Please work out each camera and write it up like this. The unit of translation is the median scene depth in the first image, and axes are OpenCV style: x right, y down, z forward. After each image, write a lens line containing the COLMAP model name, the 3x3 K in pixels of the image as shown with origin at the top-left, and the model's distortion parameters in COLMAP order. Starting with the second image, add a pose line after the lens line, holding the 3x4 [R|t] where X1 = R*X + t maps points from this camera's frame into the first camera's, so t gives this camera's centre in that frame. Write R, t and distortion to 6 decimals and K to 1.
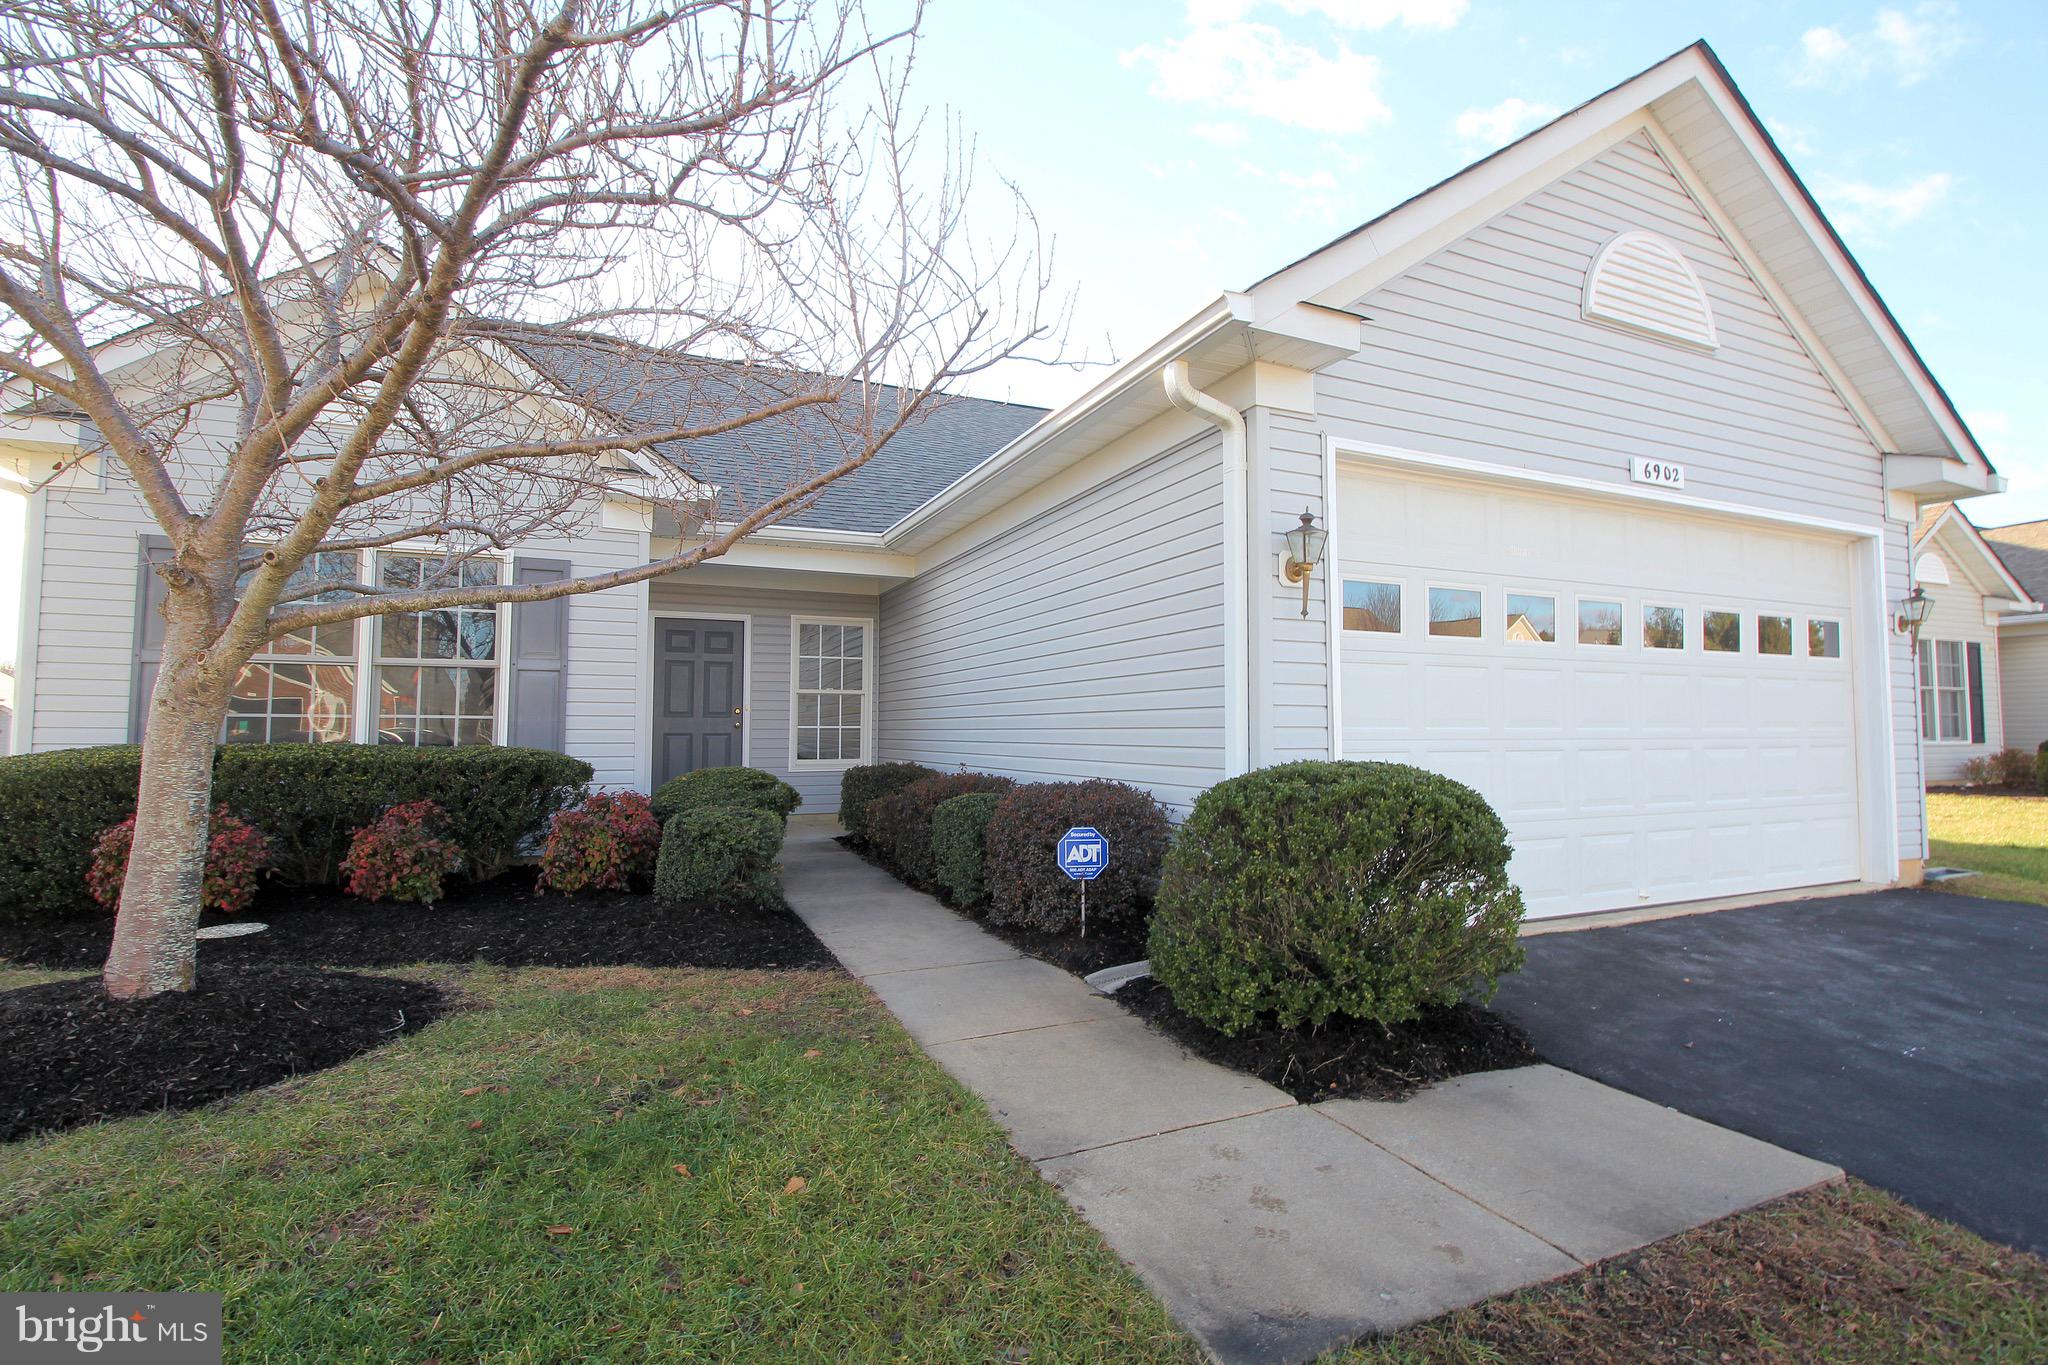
lens RADIAL K [[950.4, 0, 1026.4], [0, 950.4, 672.4], [0, 0, 1]] dist [-0.006886, -0.004265]
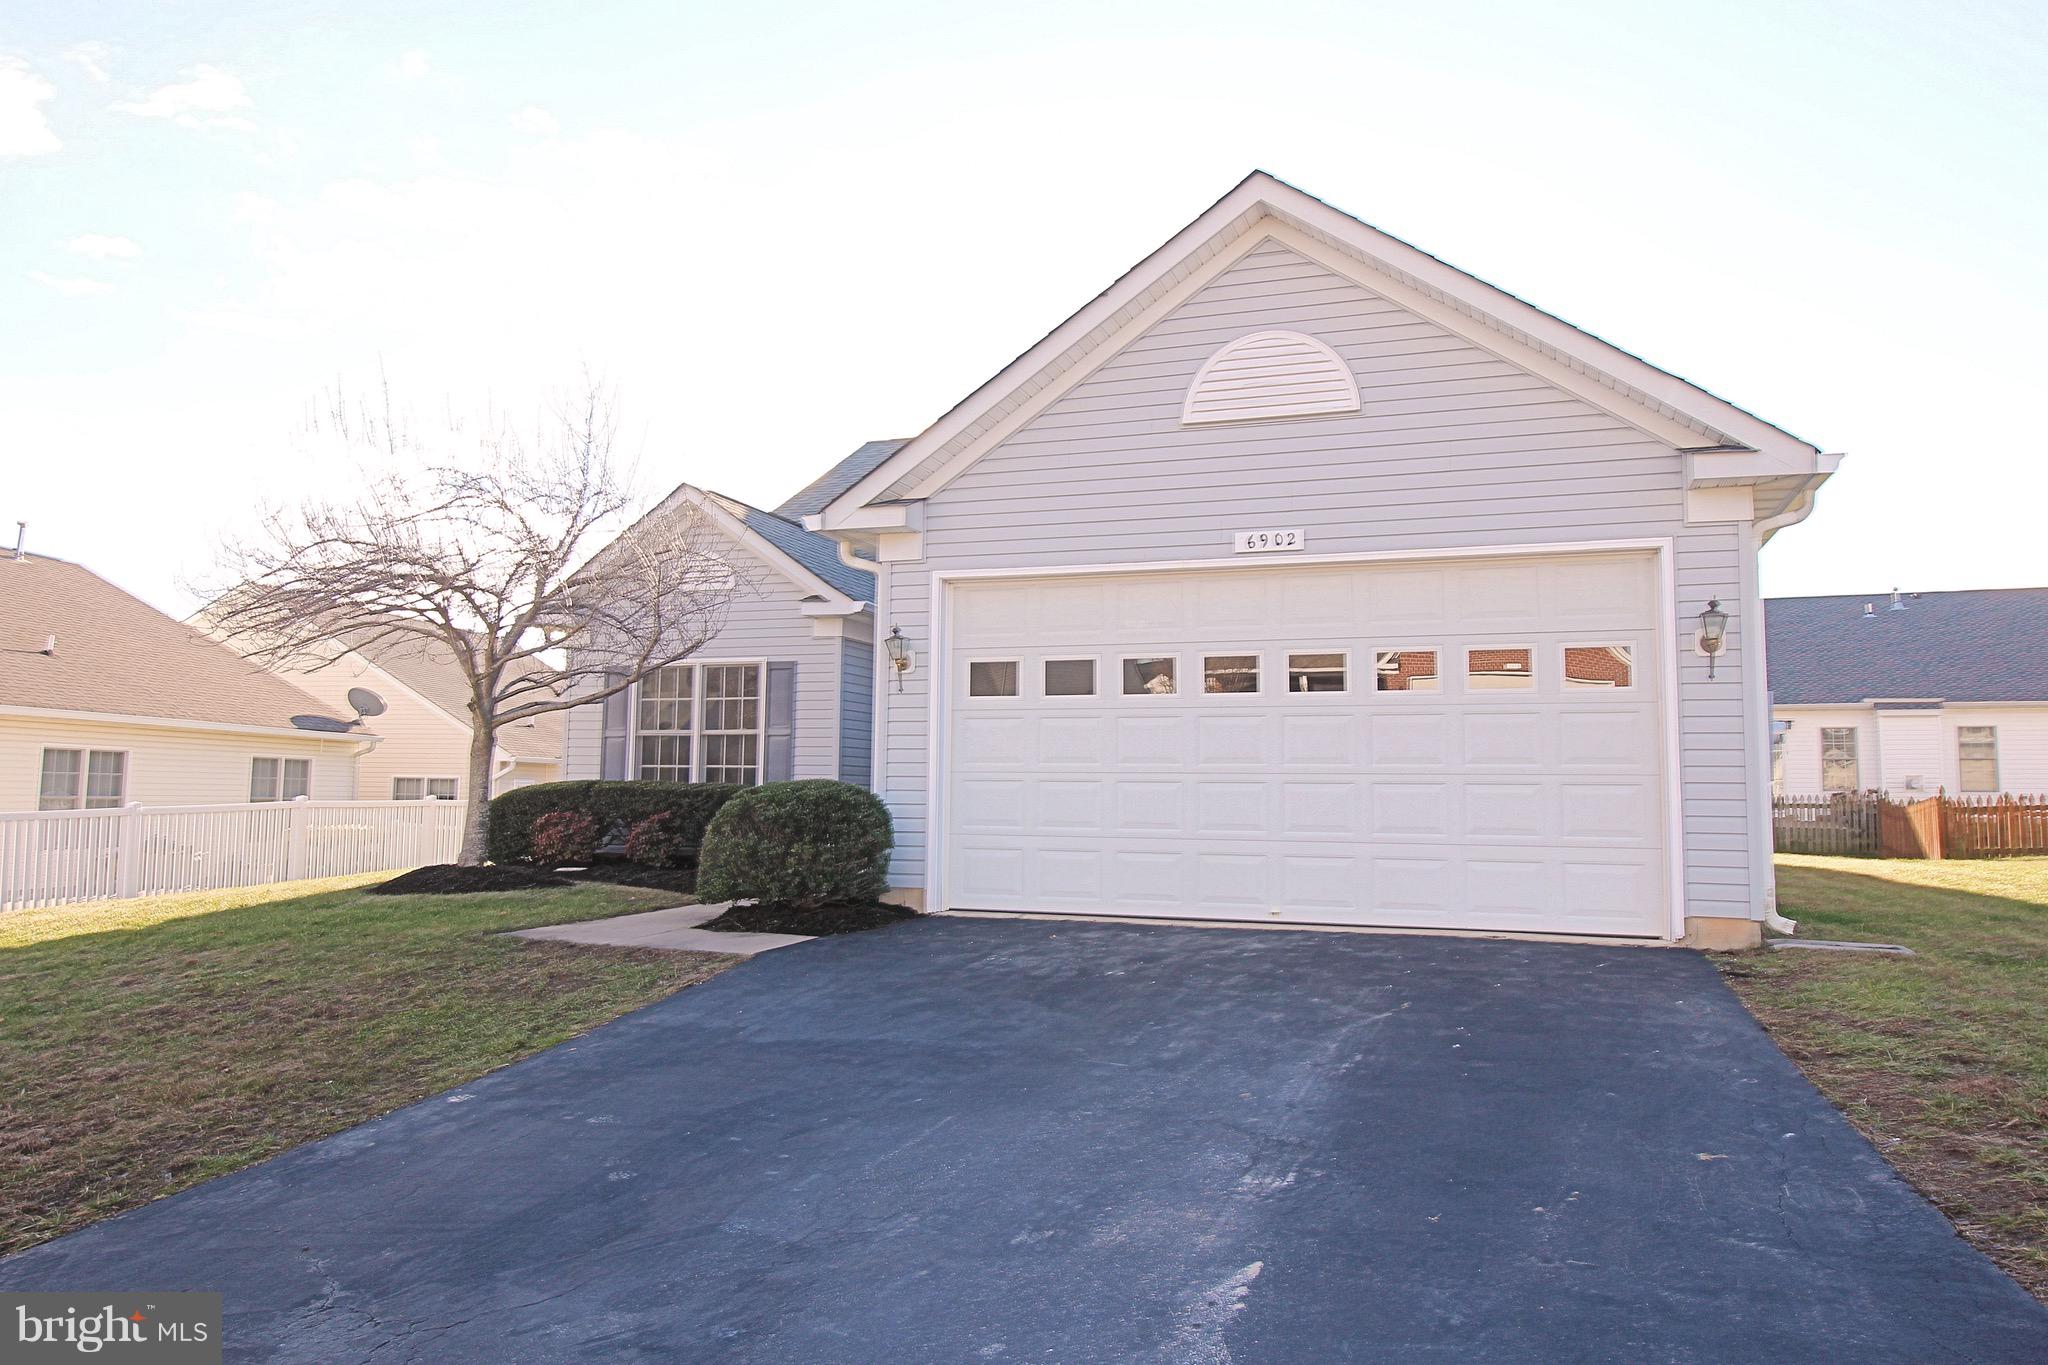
lens RADIAL K [[1380.9, 0, 1025.4], [0, 1380.9, 675.9], [0, 0, 1]] dist [0.012111, 0.000300]
pose [[0.725235, -0.054373, -0.686351, 1.725737], [0.029581, 0.998417, -0.047839, 0.026371], [0.687866, 0.014391, 0.725695, -0.446969]]
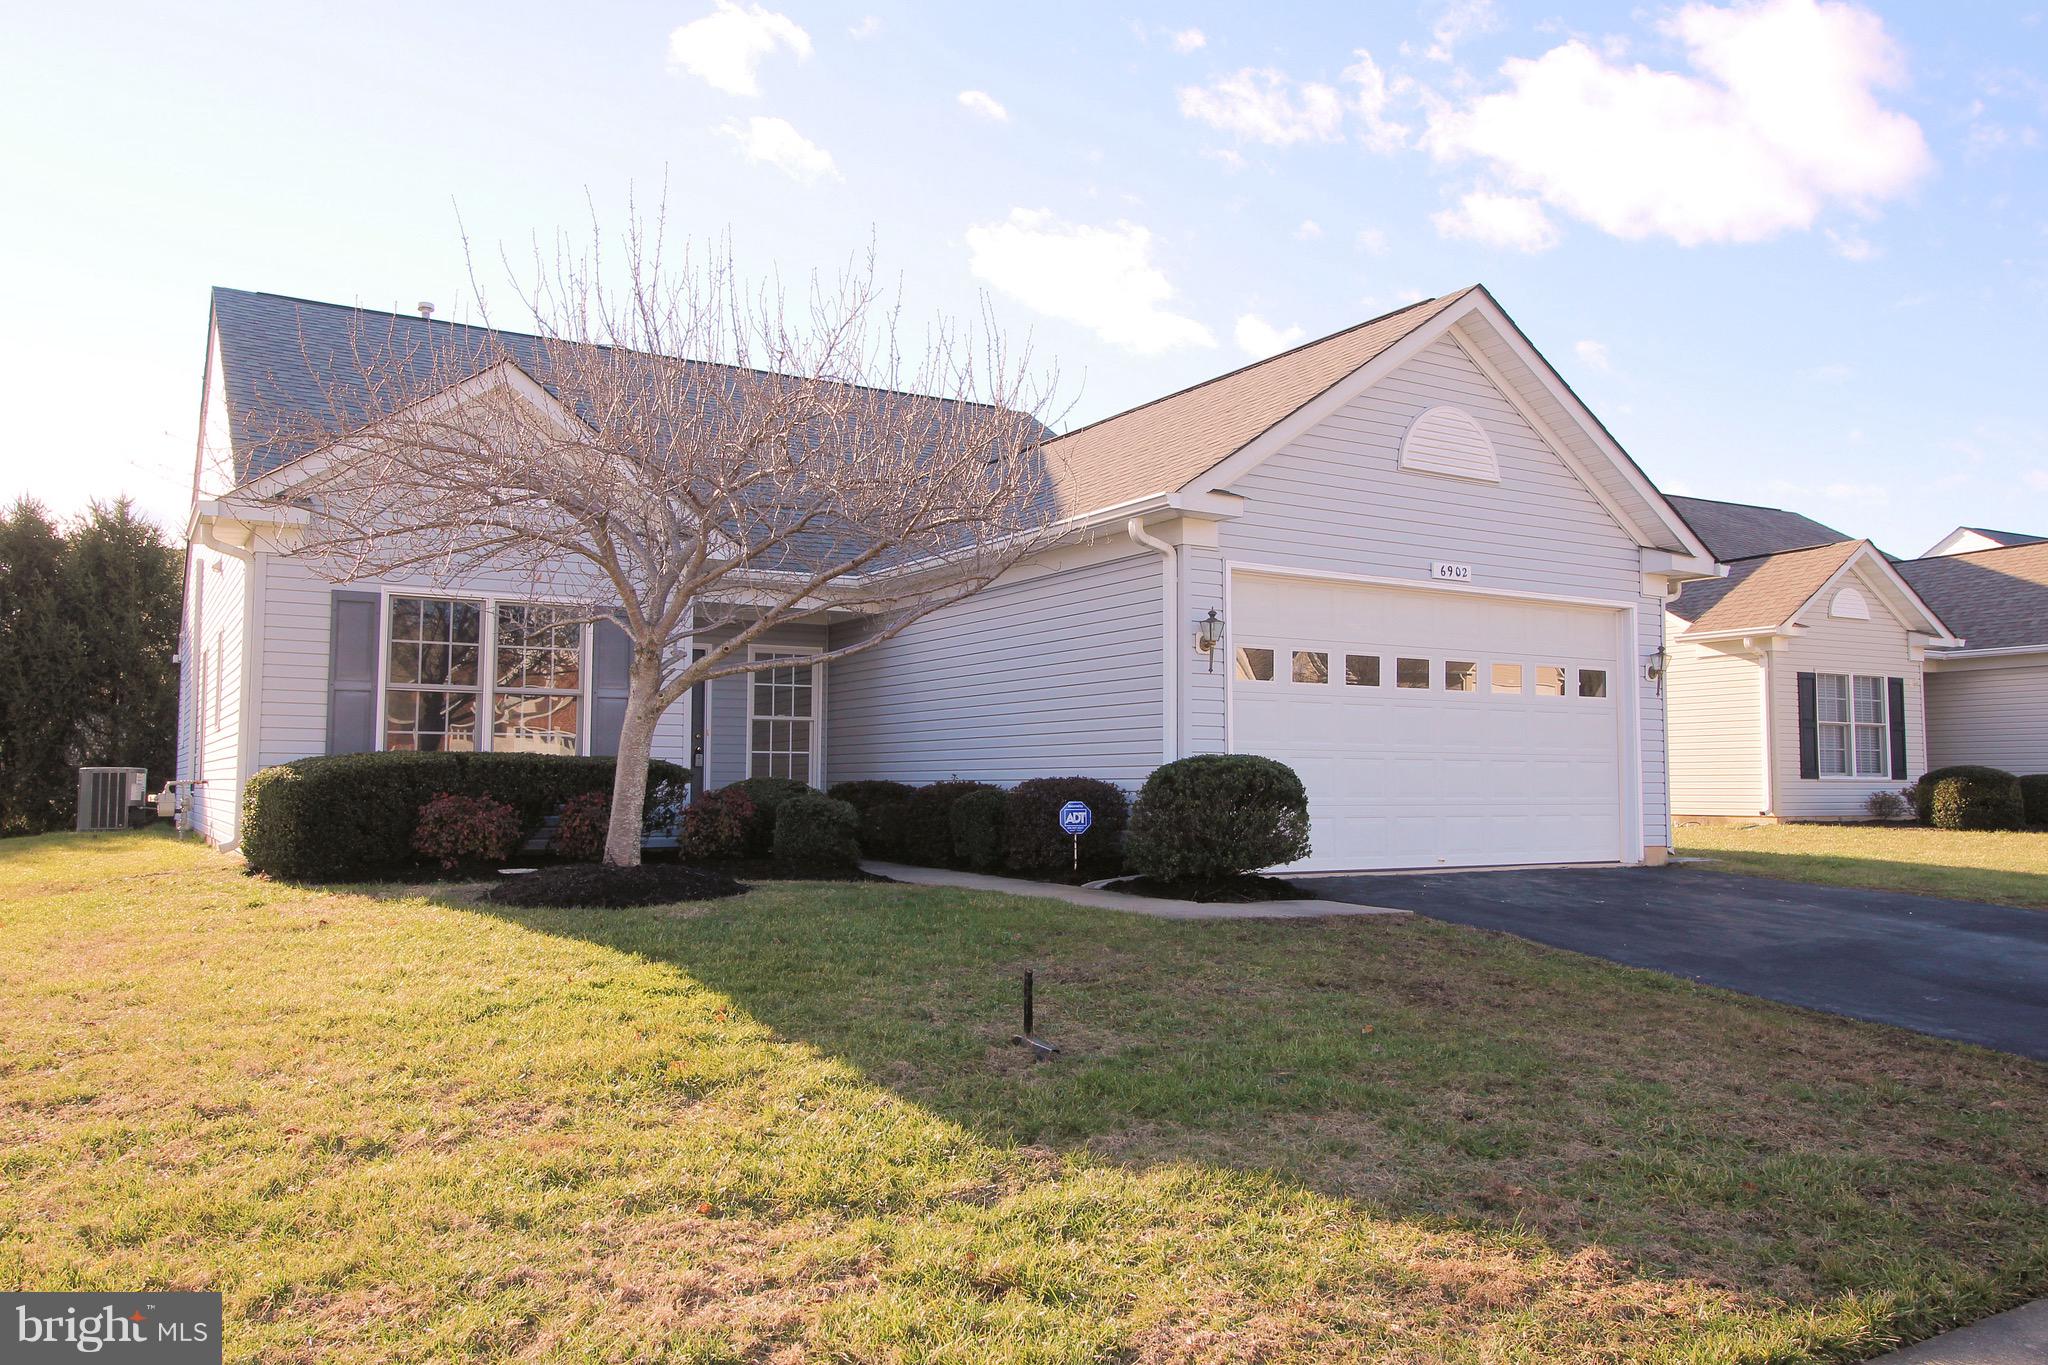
lens RADIAL K [[1504.2, 0, 1028.9], [0, 1504.2, 672.4], [0, 0, 1]] dist [0.036631, 0.002114]
pose [[0.991442, 0.010853, 0.130096, -0.311350], [-0.008849, 0.999833, -0.015976, -0.011602], [-0.130248, 0.014688, 0.991373, -1.339038]]
